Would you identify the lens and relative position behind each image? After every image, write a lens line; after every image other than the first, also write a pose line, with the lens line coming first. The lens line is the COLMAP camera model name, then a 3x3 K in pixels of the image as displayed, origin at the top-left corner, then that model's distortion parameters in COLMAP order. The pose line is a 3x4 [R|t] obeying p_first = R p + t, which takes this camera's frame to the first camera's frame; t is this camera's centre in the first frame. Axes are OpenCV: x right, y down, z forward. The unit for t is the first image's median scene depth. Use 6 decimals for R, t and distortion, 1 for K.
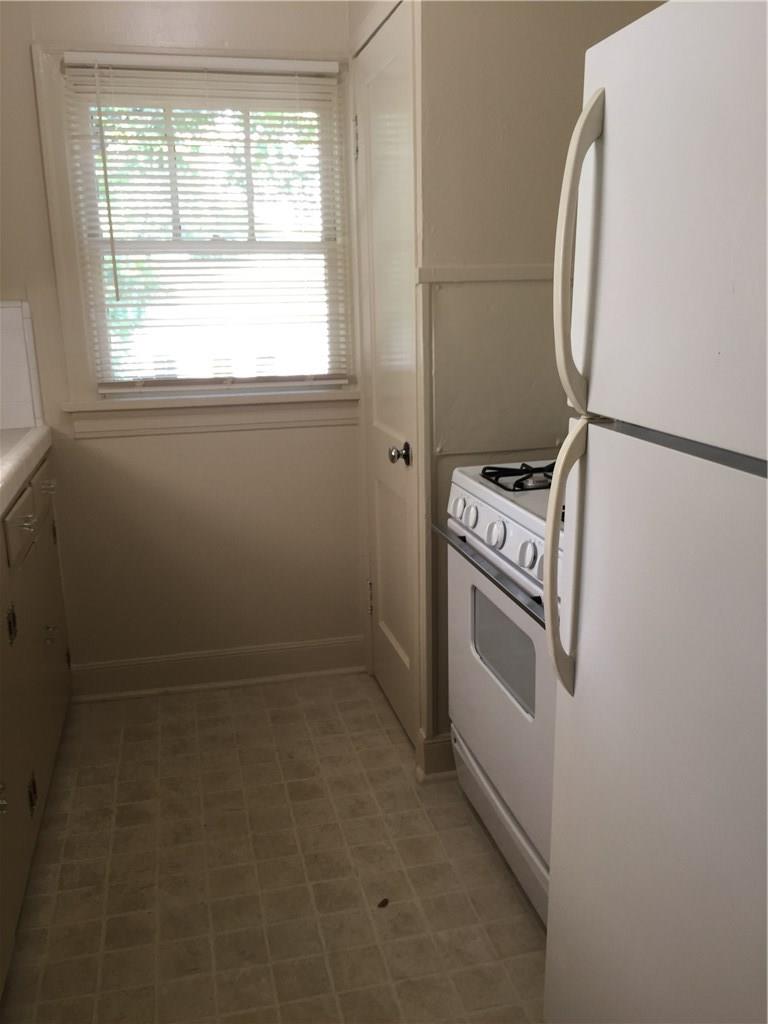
lens RADIAL K [[887.0, 0, 380.4], [0, 887.0, 507.2], [0, 0, 1]] dist [0.089686, -0.153892]
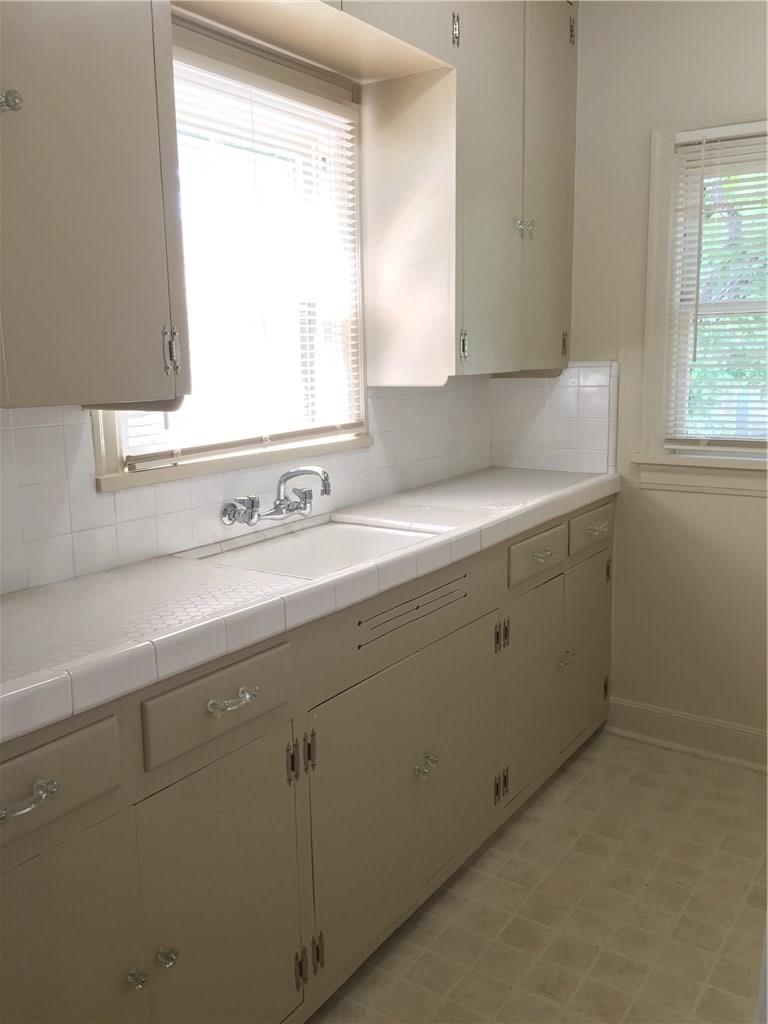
lens RADIAL K [[887.0, 0, 380.4], [0, 887.0, 507.2], [0, 0, 1]] dist [0.089686, -0.153892]
pose [[0.674780, 0.135068, -0.725554, 0.235789], [-0.172157, 0.984796, 0.023219, -0.026487], [0.717658, 0.109242, 0.687774, 0.046877]]
